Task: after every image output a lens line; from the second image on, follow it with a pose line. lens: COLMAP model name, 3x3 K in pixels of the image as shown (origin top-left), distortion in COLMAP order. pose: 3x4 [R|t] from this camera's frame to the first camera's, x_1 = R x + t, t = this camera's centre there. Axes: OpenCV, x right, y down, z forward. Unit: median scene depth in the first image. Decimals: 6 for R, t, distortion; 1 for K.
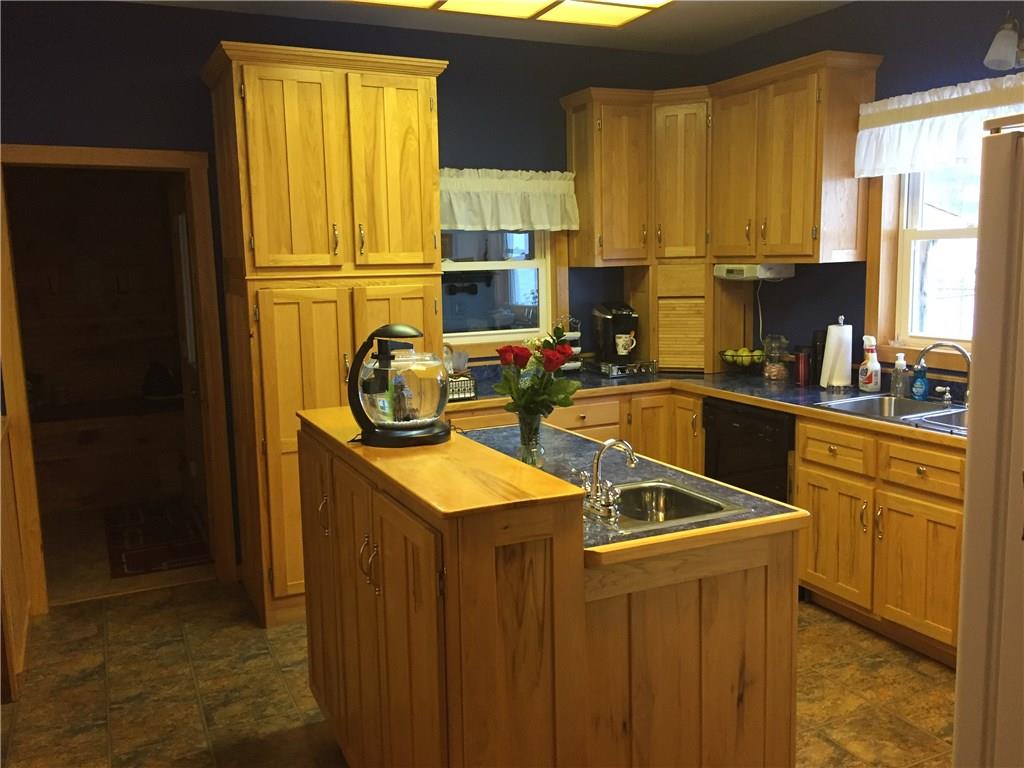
lens RADIAL K [[884.1, 0, 512.0], [0, 884.1, 384.0], [0, 0, 1]] dist [0.095004, -0.100713]
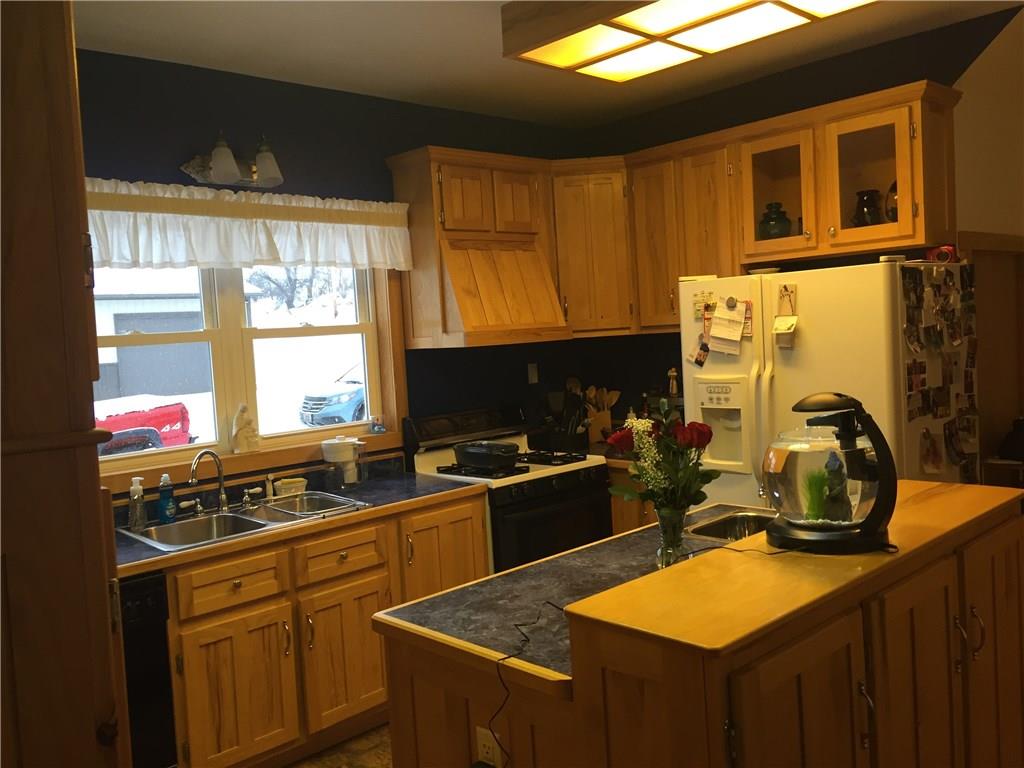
lens RADIAL K [[884.1, 0, 512.0], [0, 884.1, 384.0], [0, 0, 1]] dist [0.095004, -0.100713]
pose [[-0.311923, -0.017747, 0.949942, -0.537876], [0.203508, 0.975373, 0.085046, -0.134435], [-0.928056, 0.219848, -0.300630, 1.011770]]
